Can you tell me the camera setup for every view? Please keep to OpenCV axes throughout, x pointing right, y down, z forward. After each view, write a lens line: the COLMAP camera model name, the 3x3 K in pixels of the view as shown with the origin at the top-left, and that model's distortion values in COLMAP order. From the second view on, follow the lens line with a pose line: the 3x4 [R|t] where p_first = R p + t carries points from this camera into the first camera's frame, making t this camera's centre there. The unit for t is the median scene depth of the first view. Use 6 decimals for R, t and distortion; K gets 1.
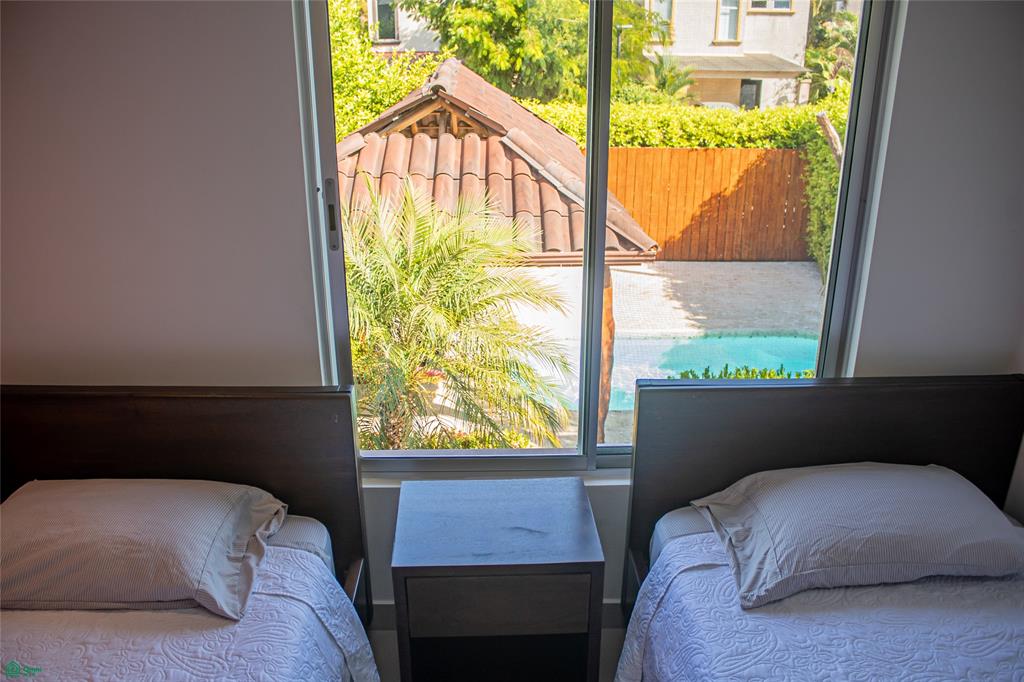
lens RADIAL K [[843.6, 0, 494.7], [0, 843.6, 347.6], [0, 0, 1]] dist [-0.154039, 0.125759]
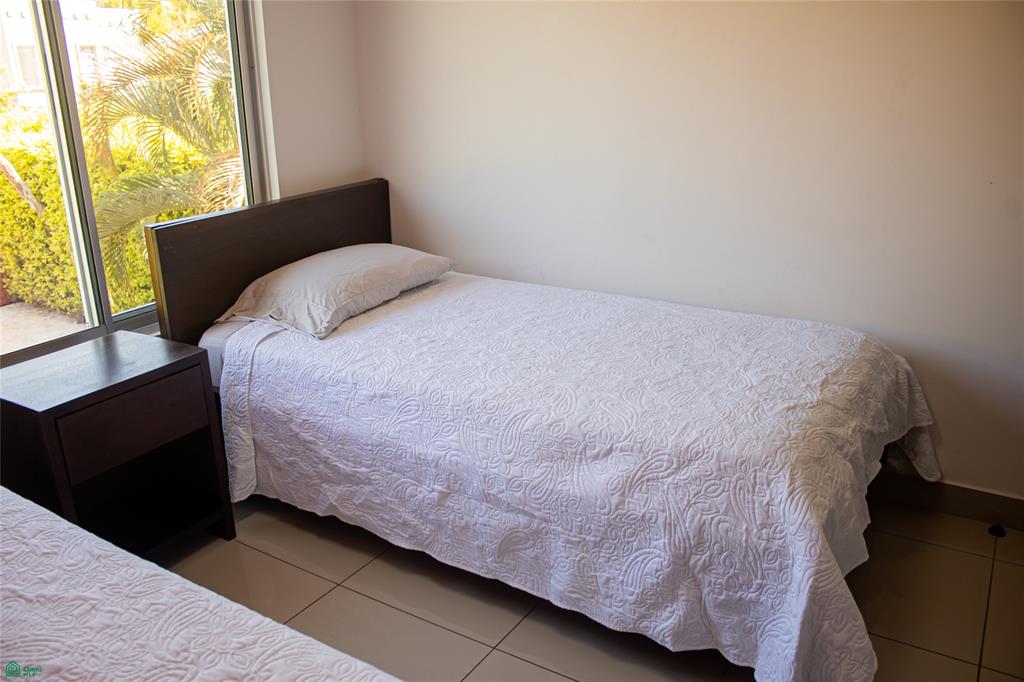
lens RADIAL K [[843.6, 0, 494.7], [0, 843.6, 347.6], [0, 0, 1]] dist [-0.154039, 0.125759]
pose [[0.565097, -0.288016, 0.773118, -0.529828], [0.326866, 0.938561, 0.110733, 0.251444], [-0.757512, 0.190131, 0.624521, -0.035957]]
